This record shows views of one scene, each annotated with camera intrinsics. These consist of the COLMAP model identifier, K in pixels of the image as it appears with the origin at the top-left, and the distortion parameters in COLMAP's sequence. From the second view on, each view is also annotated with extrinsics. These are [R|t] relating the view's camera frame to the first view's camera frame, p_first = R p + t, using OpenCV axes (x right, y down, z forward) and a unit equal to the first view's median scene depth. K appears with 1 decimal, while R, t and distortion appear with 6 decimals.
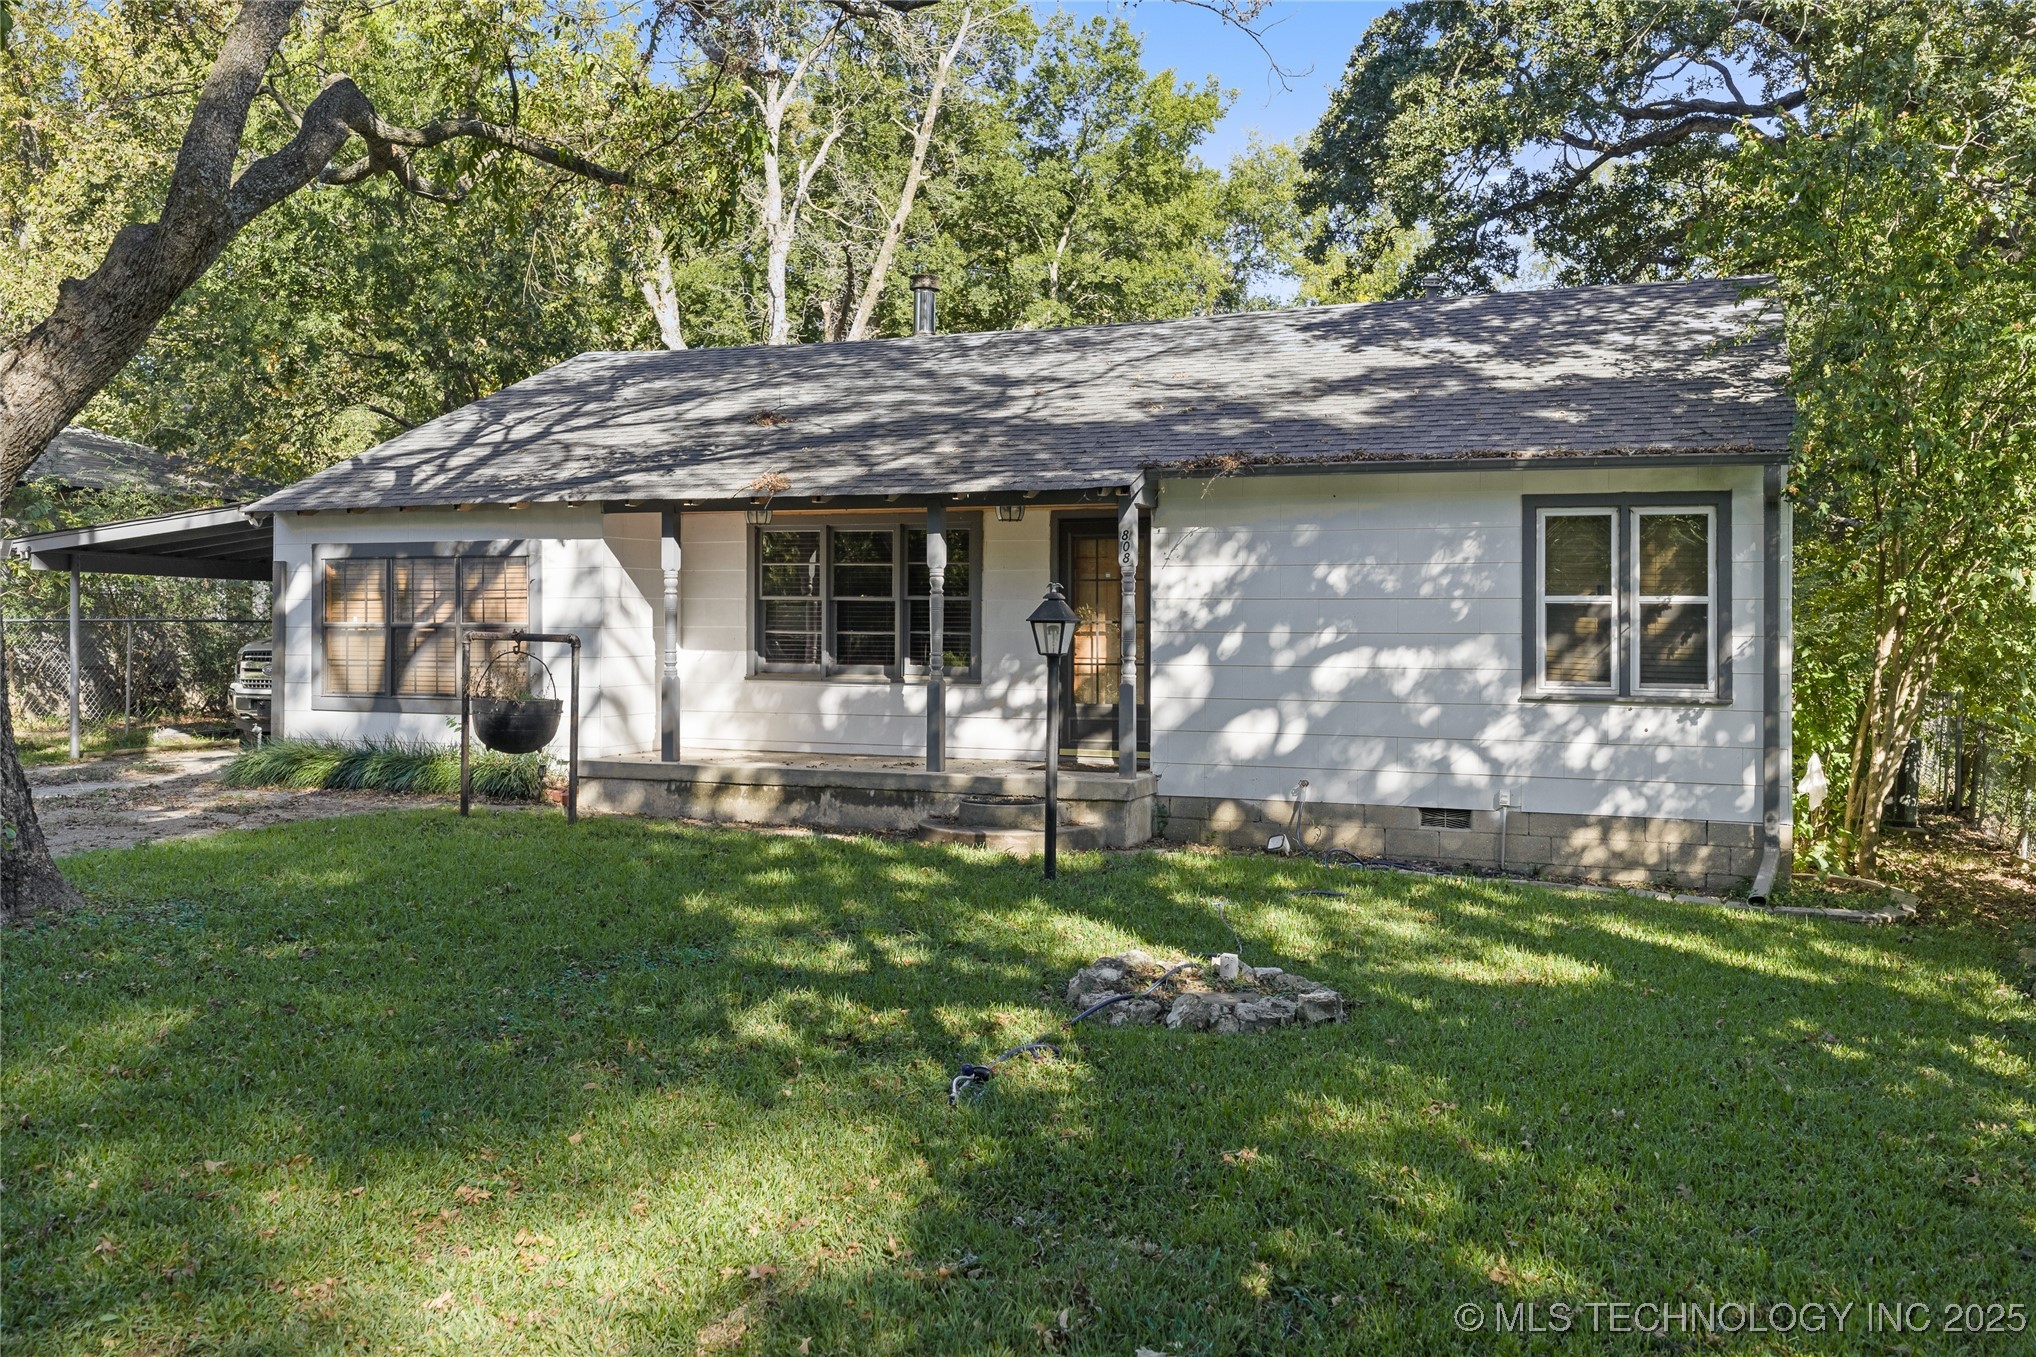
lens RADIAL K [[1717.8, 0, 1024.0], [0, 1717.8, 698.4], [0, 0, 1]] dist [0.027640, -0.024544]
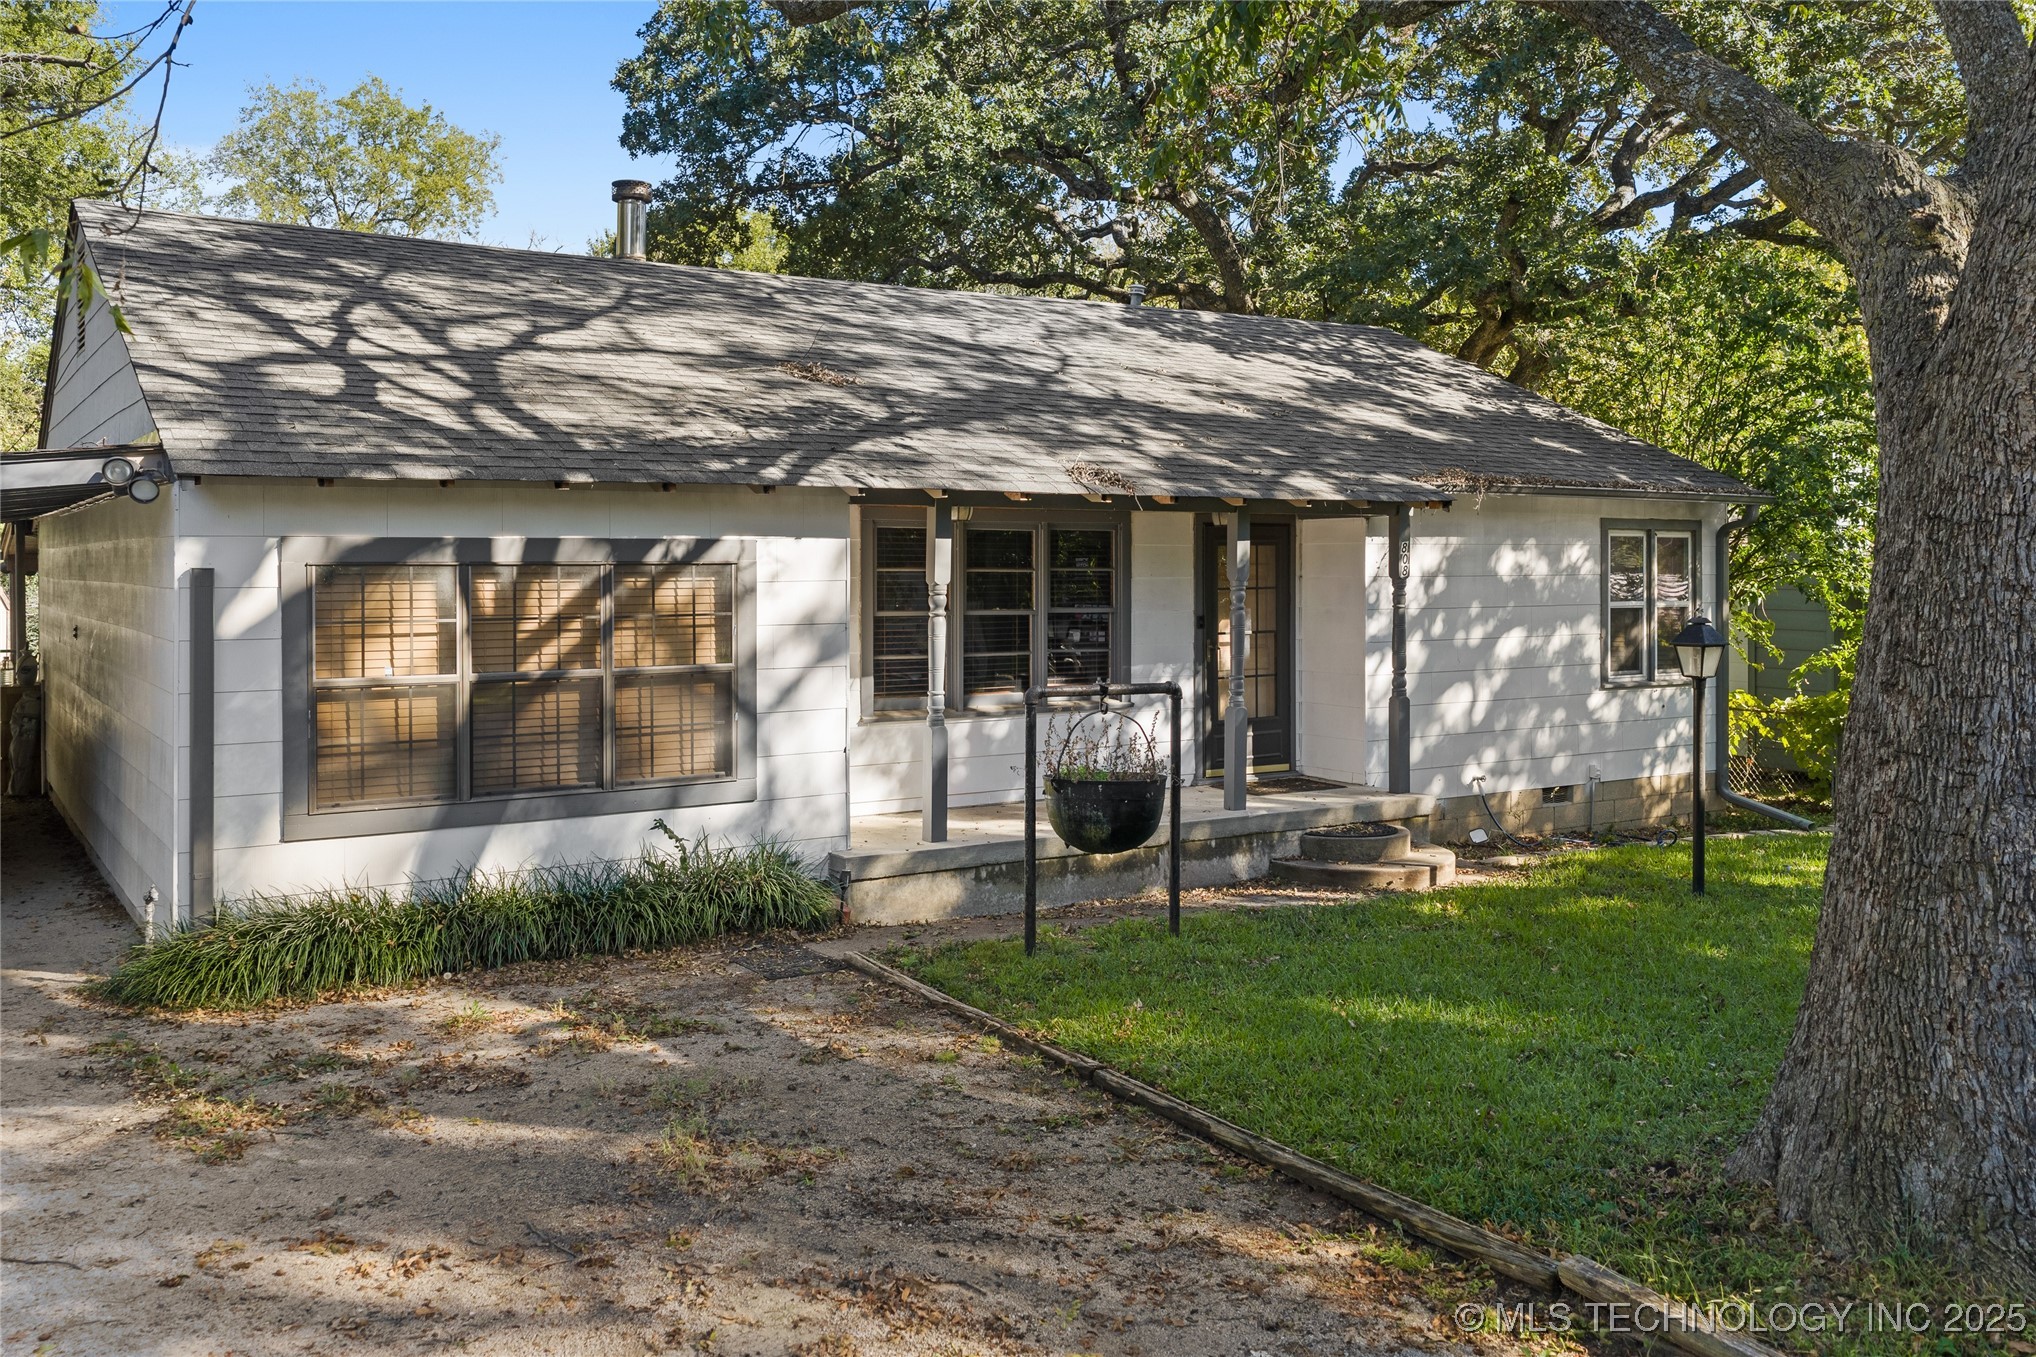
lens RADIAL K [[1717.8, 0, 1007.5], [0, 1717.8, 635.1], [0, 0, 1]] dist [0.027640, -0.024544]
pose [[0.576505, -0.038298, 0.816196, -0.886907], [0.042168, 0.998964, 0.017089, -0.070874], [-0.816005, 0.024565, 0.577522, 0.615743]]
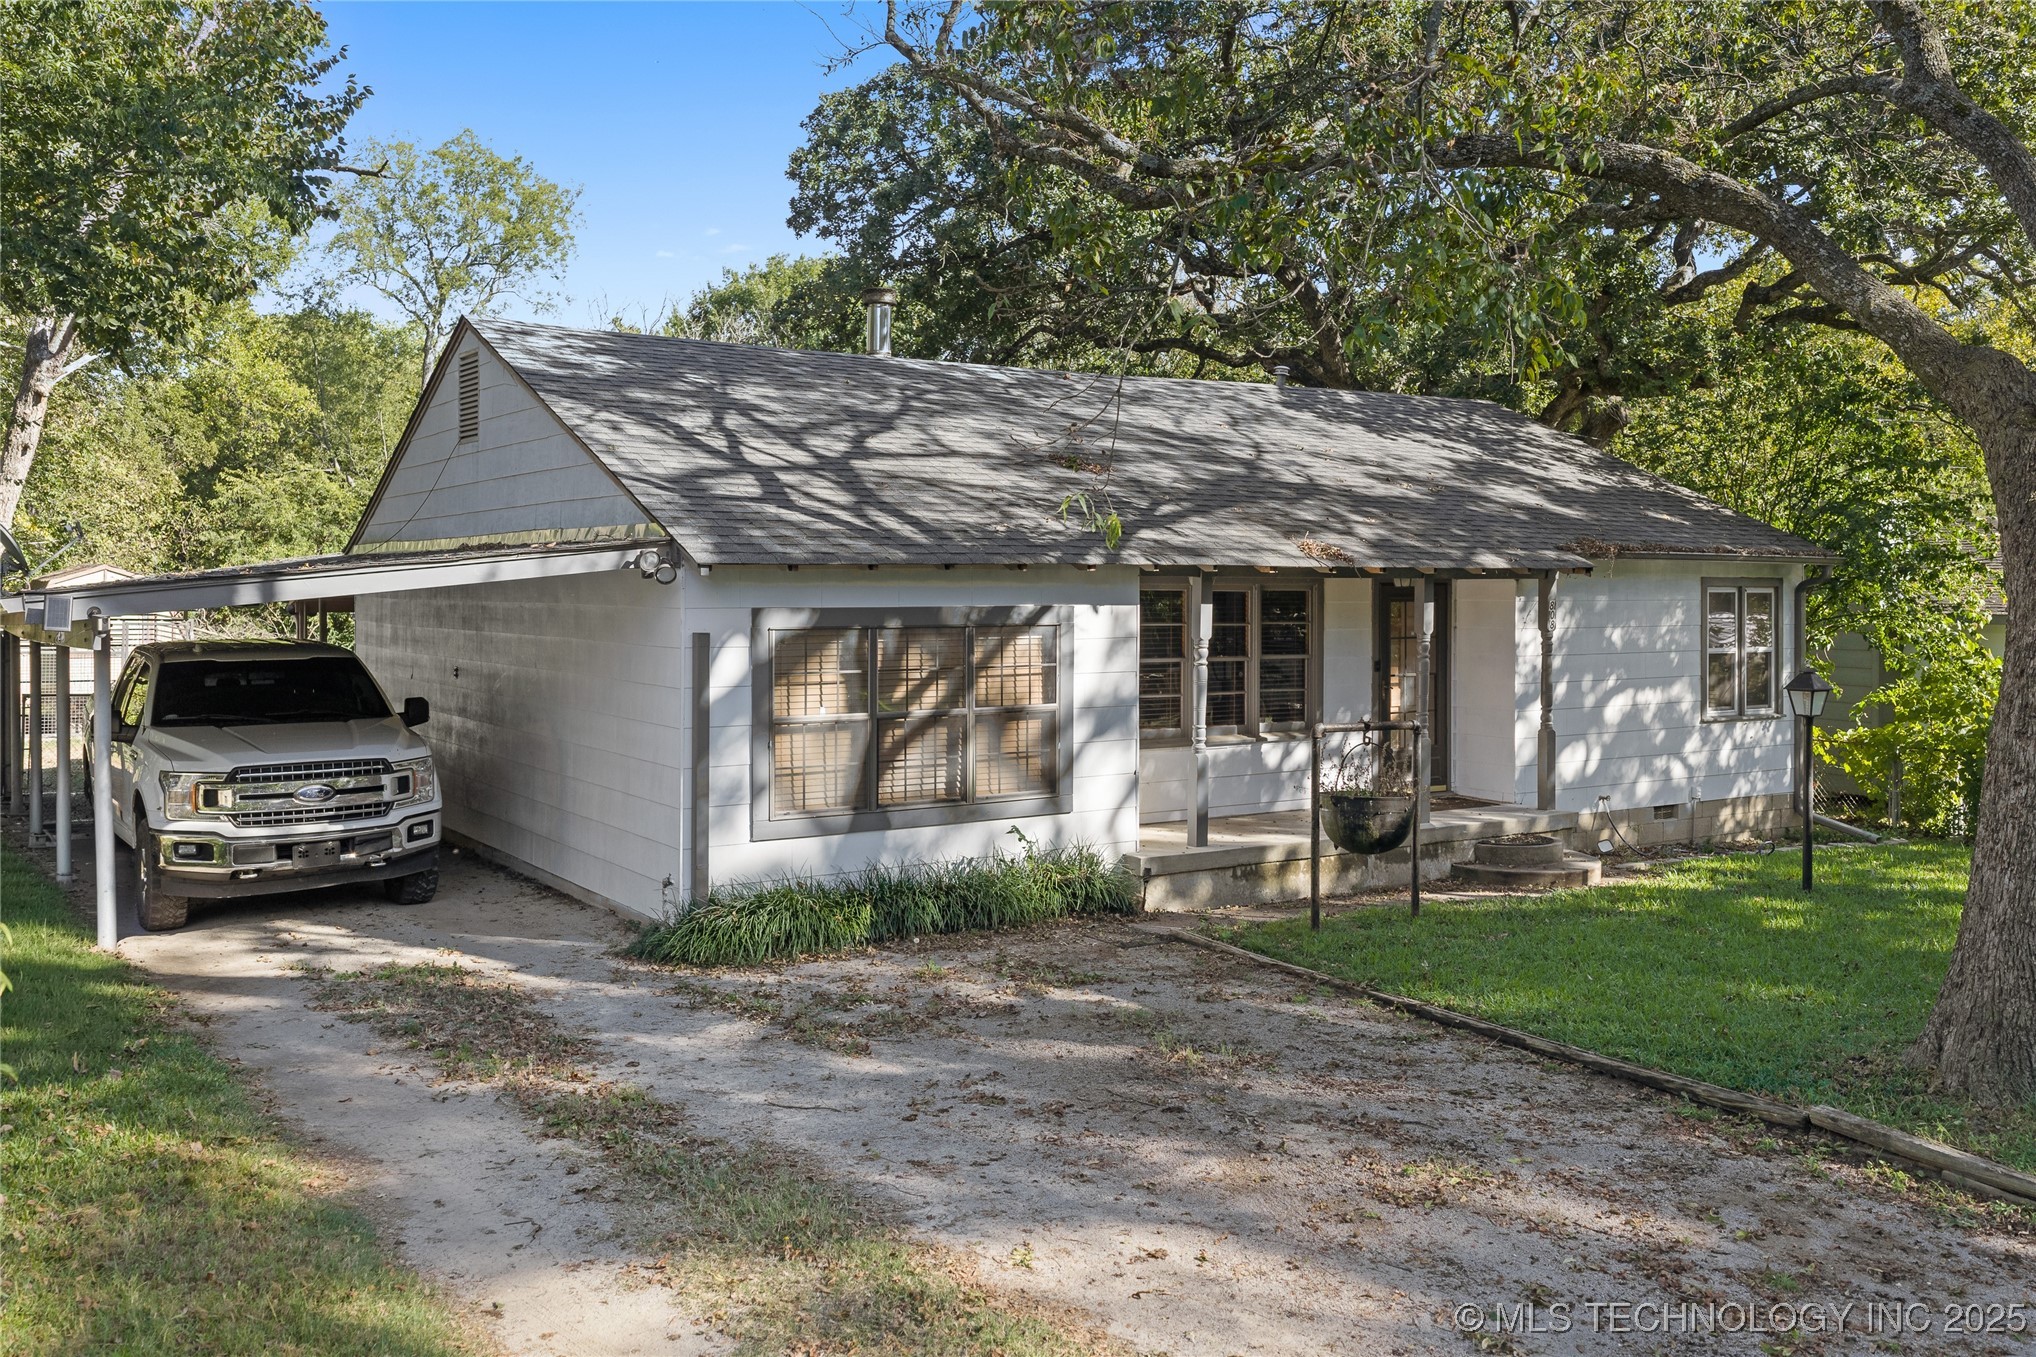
lens RADIAL K [[1717.8, 0, 1019.5], [0, 1717.8, 658.0], [0, 0, 1]] dist [0.027640, -0.024544]
pose [[0.569348, -0.037123, 0.821258, -1.139483], [0.038393, 0.999091, 0.018546, -0.095019], [-0.821199, 0.020971, 0.570256, 0.622557]]
